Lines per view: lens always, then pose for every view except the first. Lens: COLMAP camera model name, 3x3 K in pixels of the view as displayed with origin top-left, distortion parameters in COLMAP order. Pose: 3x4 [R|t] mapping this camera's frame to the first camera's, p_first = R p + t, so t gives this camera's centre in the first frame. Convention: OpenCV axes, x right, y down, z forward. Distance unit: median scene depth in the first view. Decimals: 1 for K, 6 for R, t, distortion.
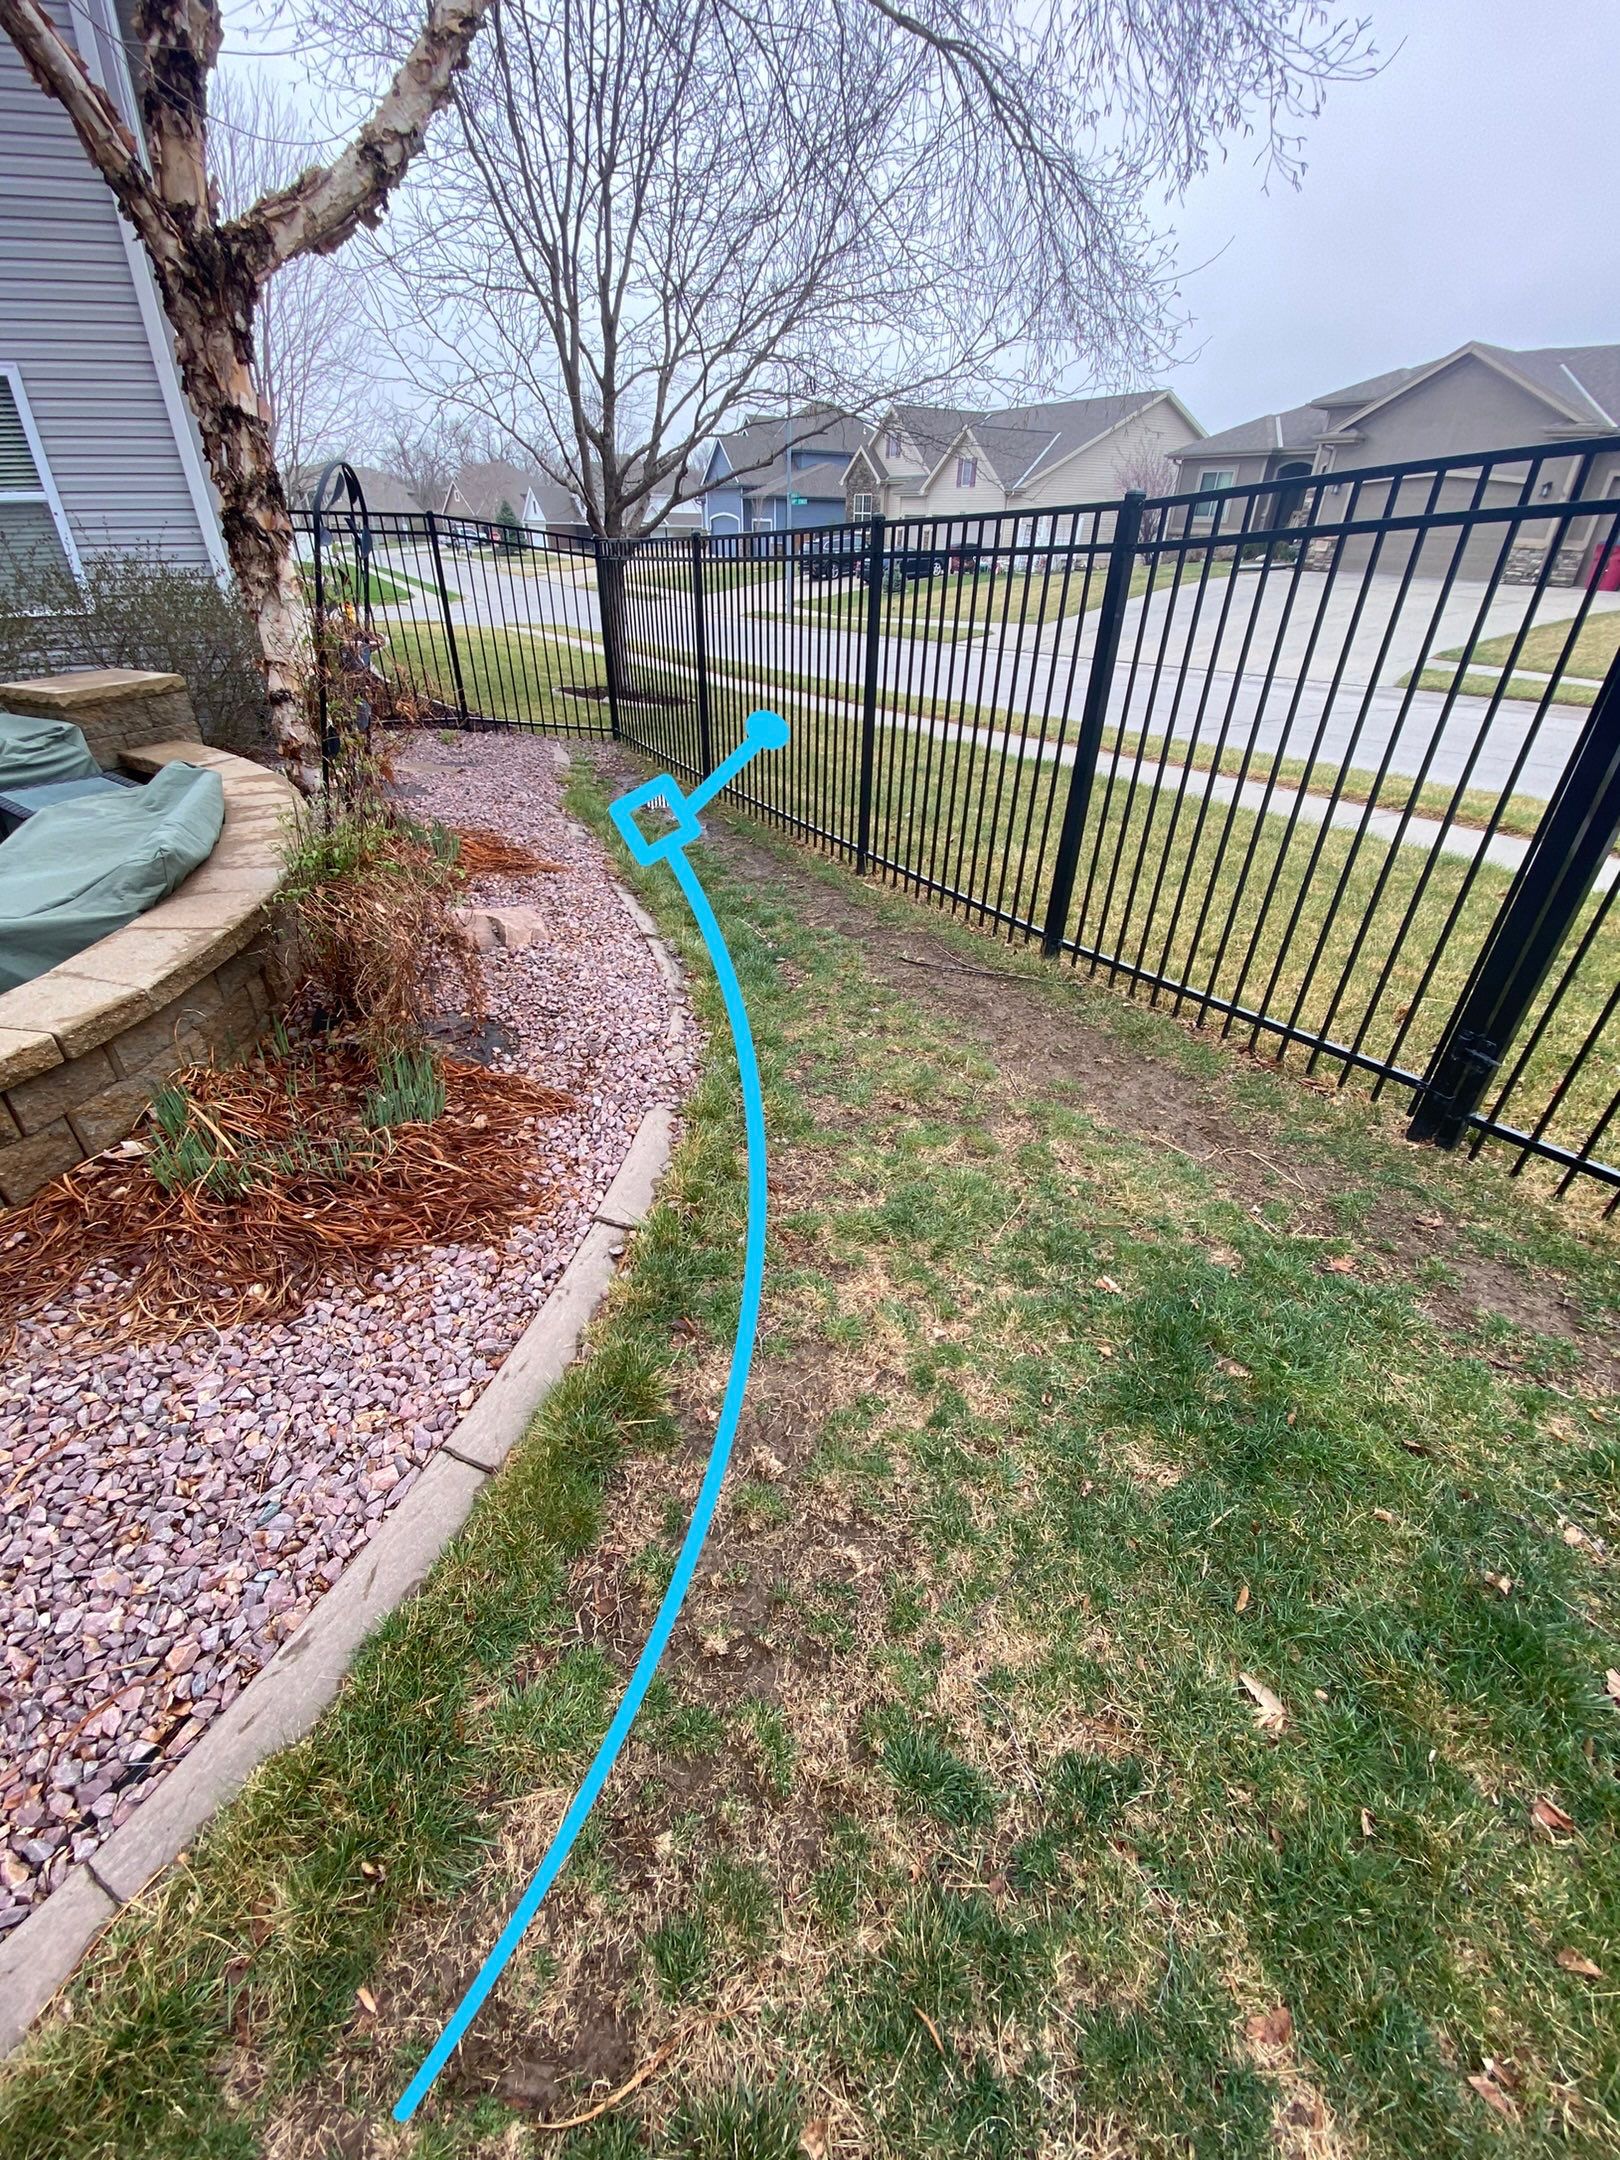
lens RADIAL K [[868.7, 0, 810.0], [0, 868.7, 1080.0], [0, 0, 1]] dist [0.009937, -0.016854]
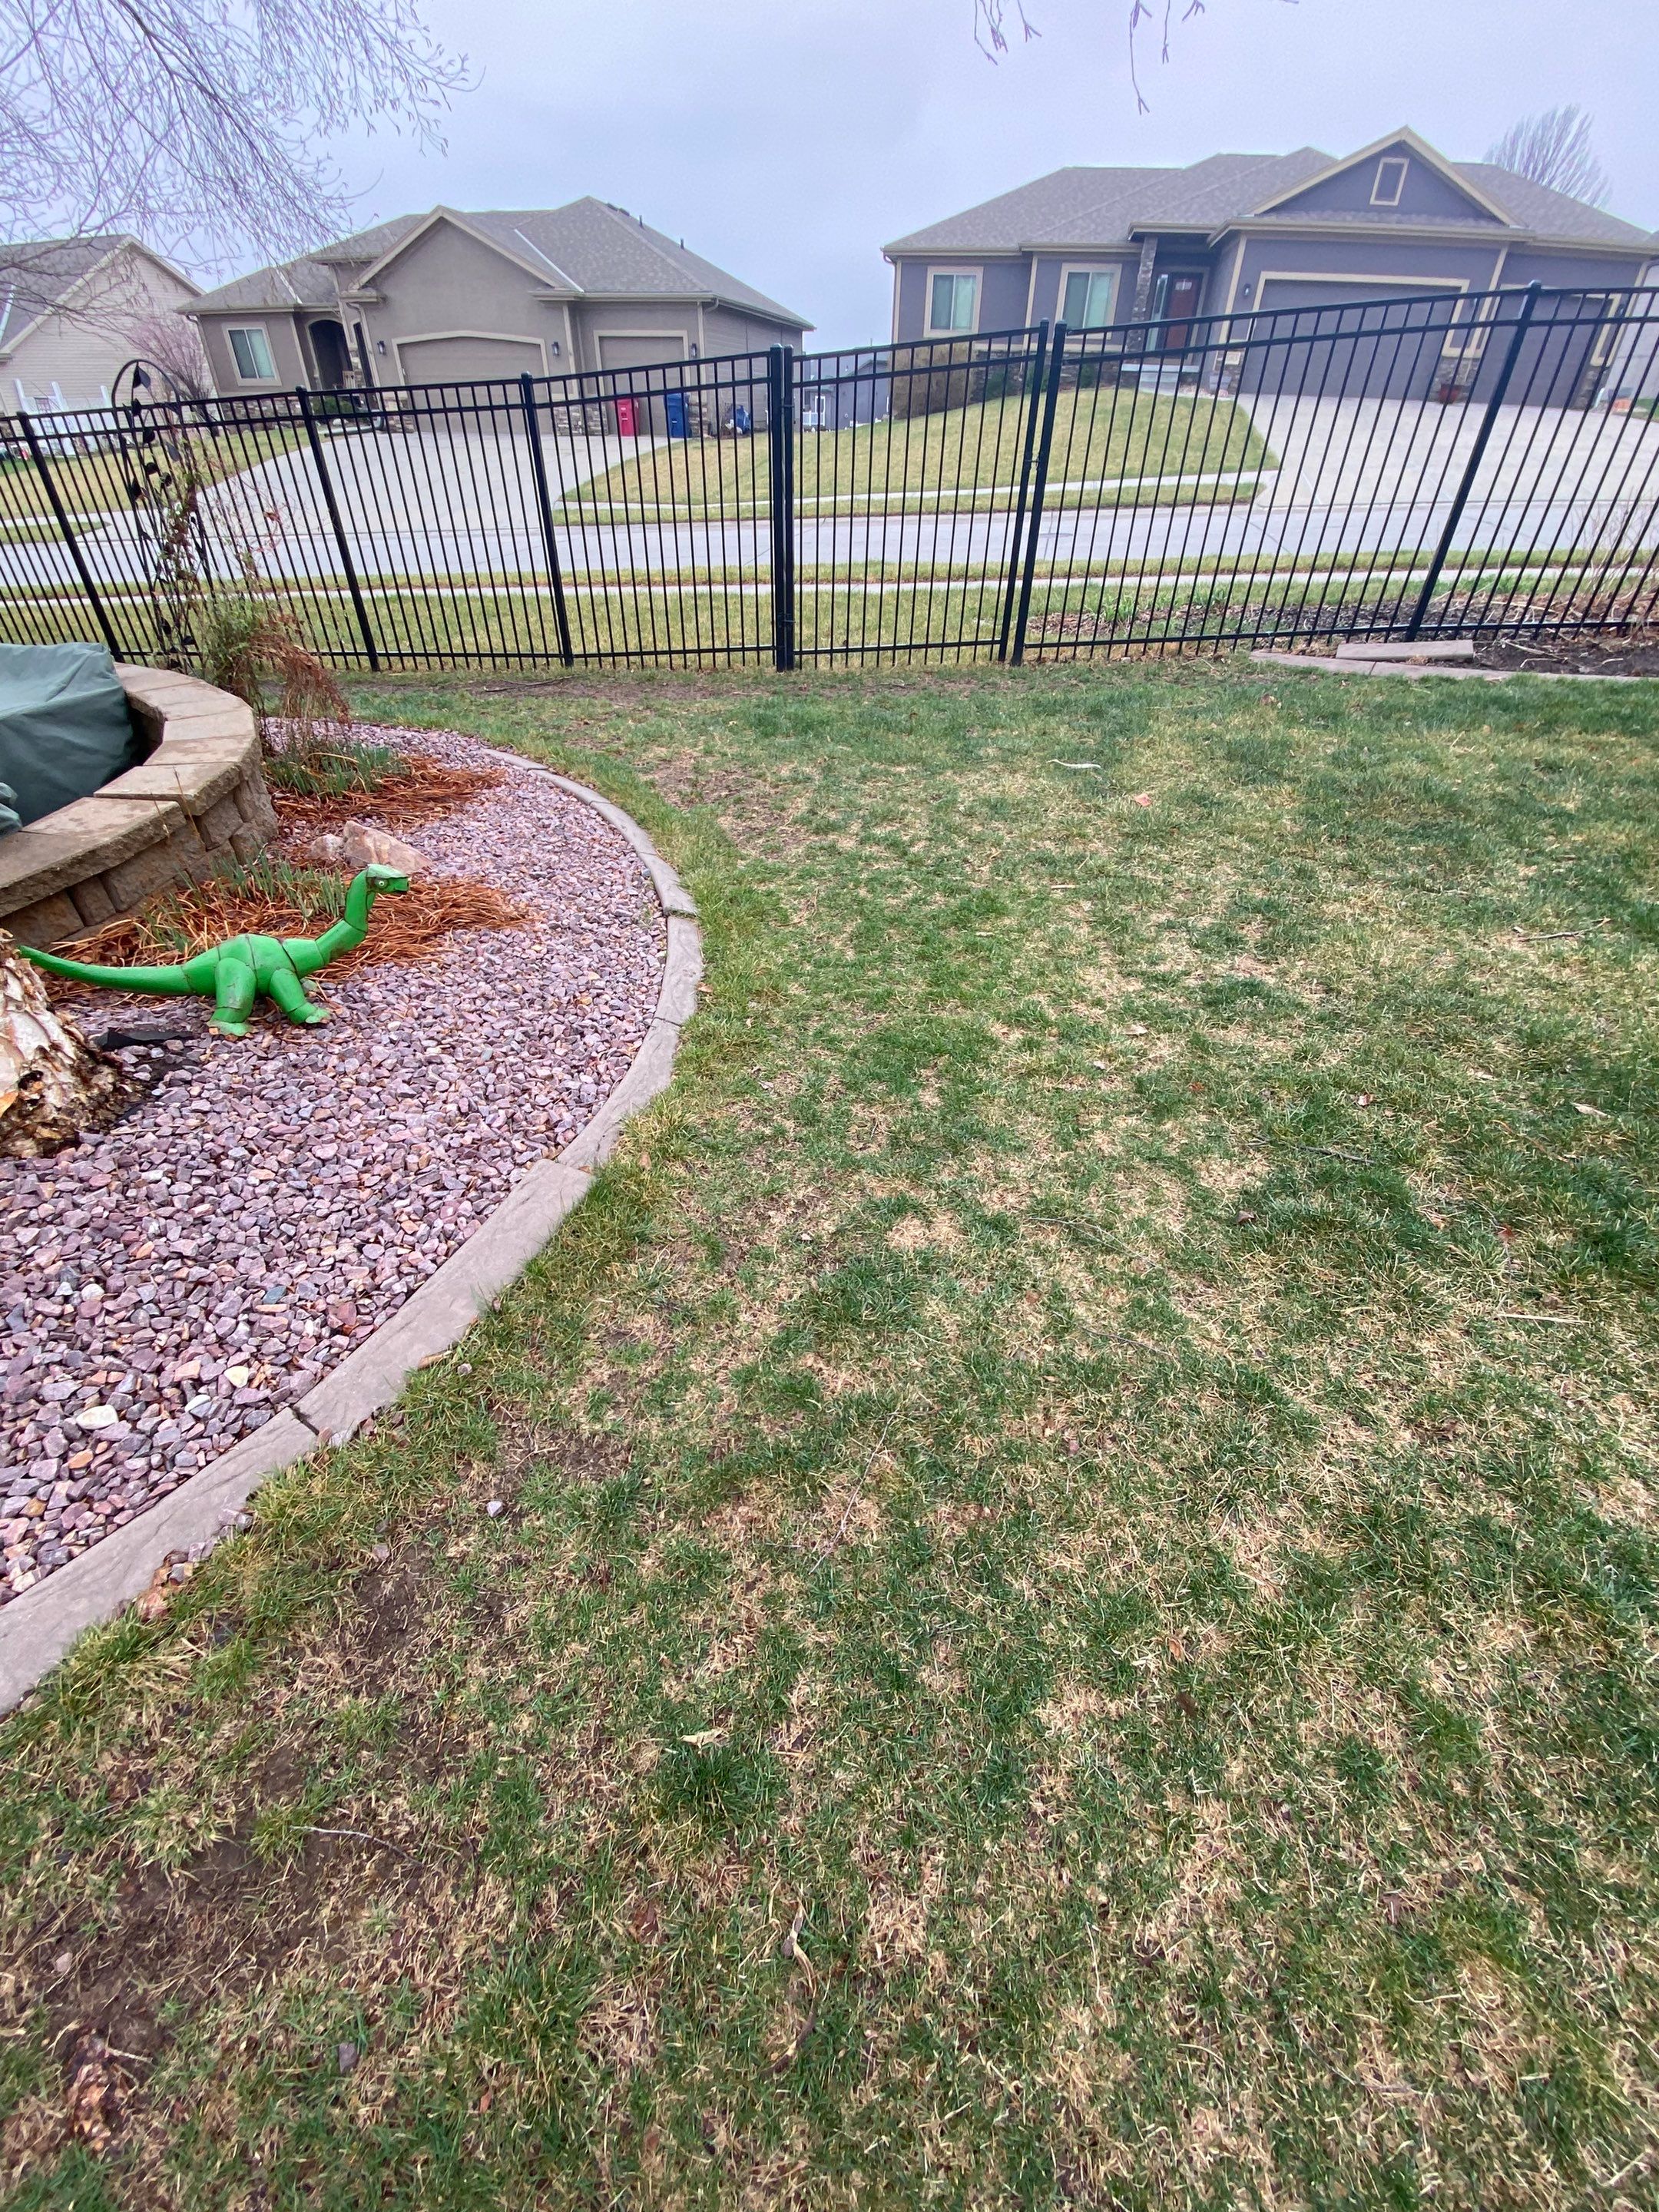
lens RADIAL K [[889.6, 0, 829.5], [0, 889.6, 1106.0], [0, 0, 1]] dist [0.009937, -0.016854]
pose [[0.636519, -0.484056, 0.600444, -0.331881], [0.411683, 0.871577, 0.266216, 0.135092], [-0.652196, 0.077741, 0.754053, -0.219622]]
